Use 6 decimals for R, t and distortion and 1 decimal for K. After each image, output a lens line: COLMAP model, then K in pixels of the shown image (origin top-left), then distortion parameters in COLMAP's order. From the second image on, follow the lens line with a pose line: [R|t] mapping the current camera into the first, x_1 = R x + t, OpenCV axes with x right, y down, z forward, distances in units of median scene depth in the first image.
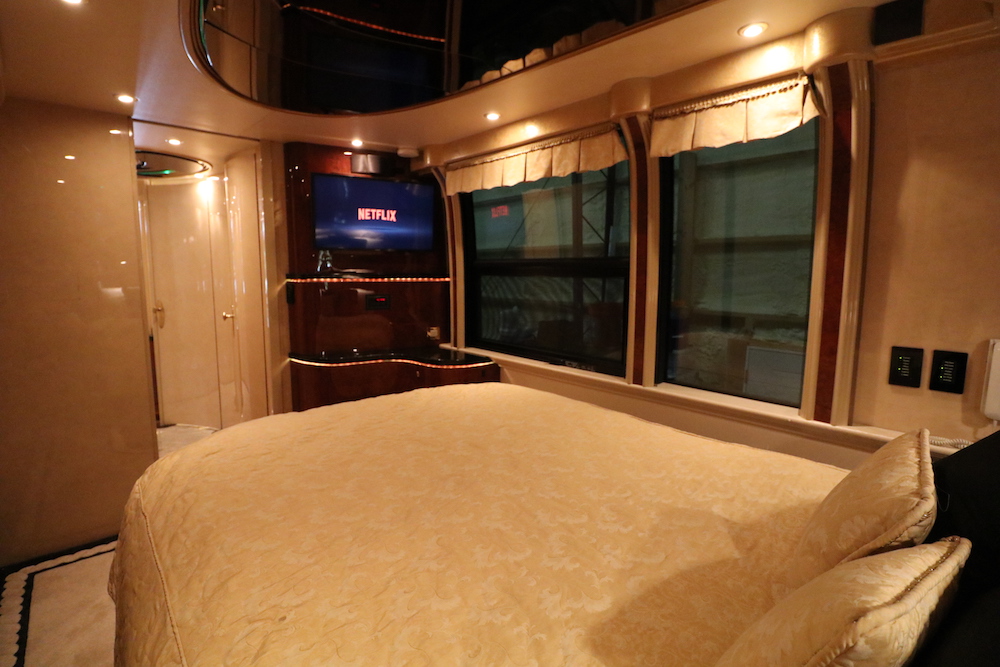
lens RADIAL K [[462.2, 0, 484.4], [0, 462.2, 330.0], [0, 0, 1]] dist [-0.001325, -0.013495]
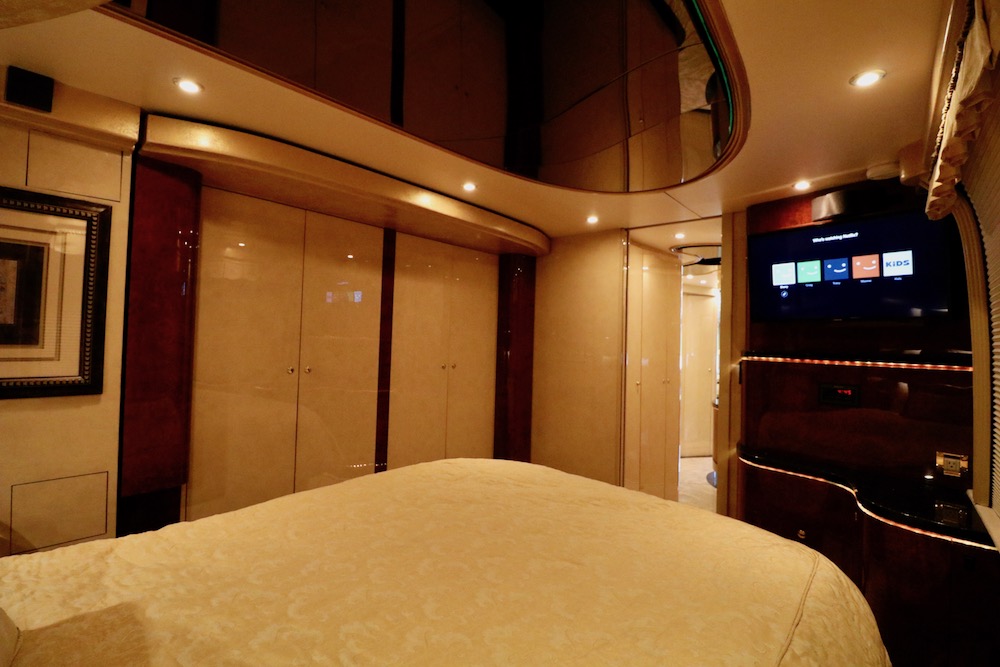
lens RADIAL K [[462.0, 0, 492.2], [0, 462.0, 324.9], [0, 0, 1]] dist [-0.001214, -0.012301]
pose [[0.130628, -0.034323, -0.990837, 0.404282], [-0.162001, 0.985229, -0.055487, -0.044568], [0.978106, 0.167765, 0.123139, 0.422479]]
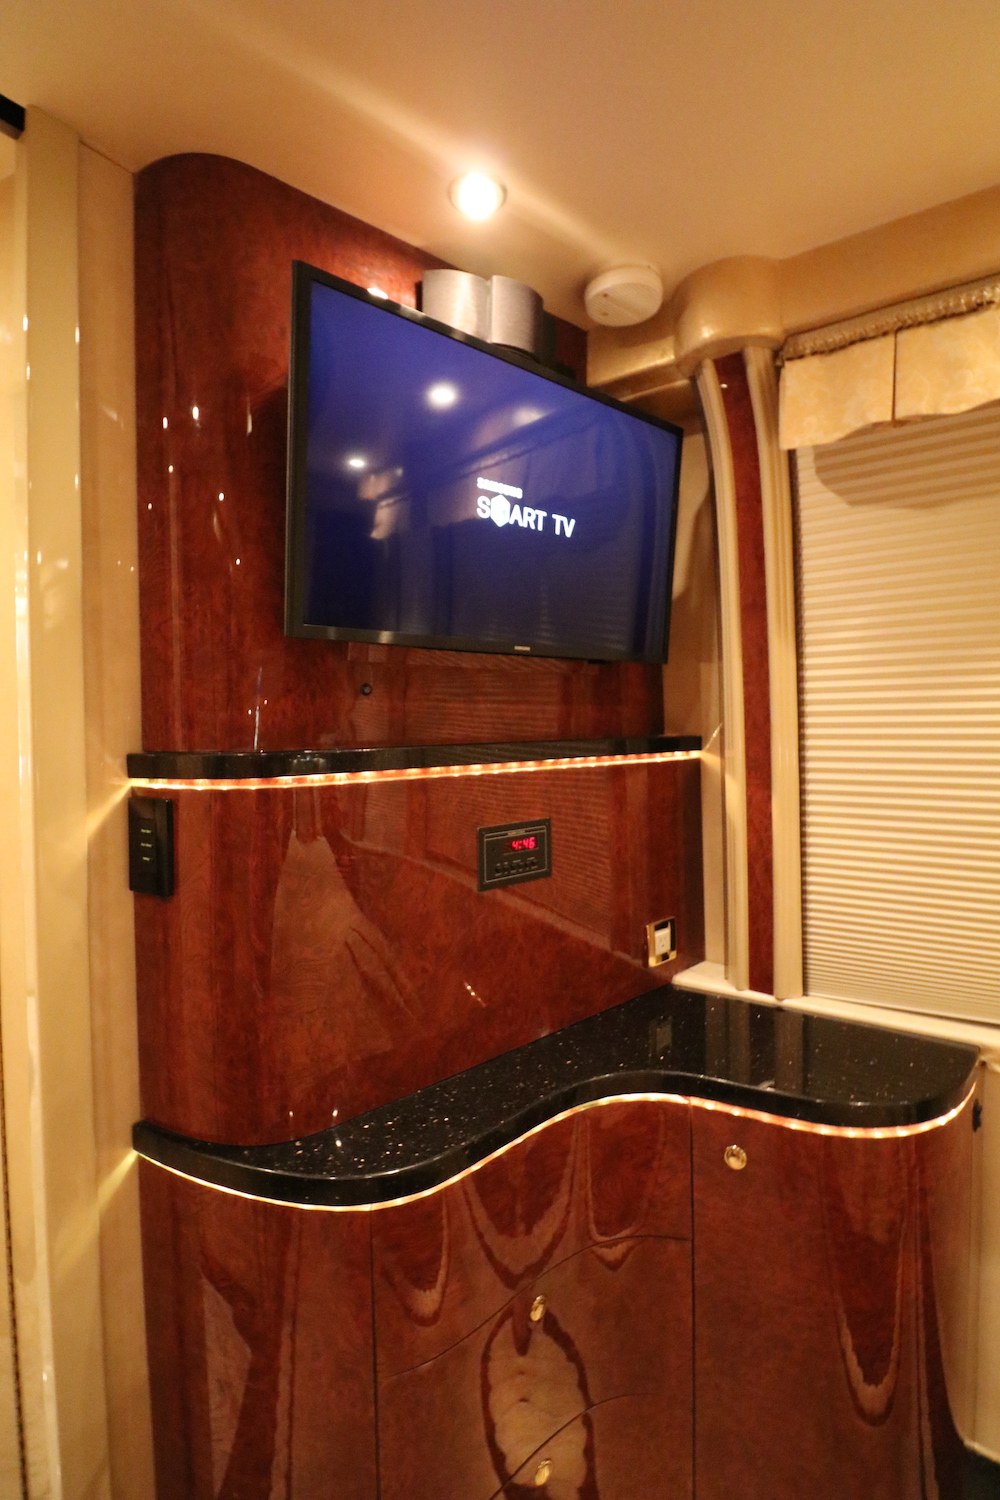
lens RADIAL K [[693.1, 0, 506.3], [0, 693.1, 736.2], [0, 0, 1]] dist [-0.001214, -0.012301]
pose [[0.978690, -0.023775, 0.203960, -0.330481], [0.048123, 0.992169, -0.115263, -0.086282], [-0.199623, 0.122622, 0.972170, 0.665237]]
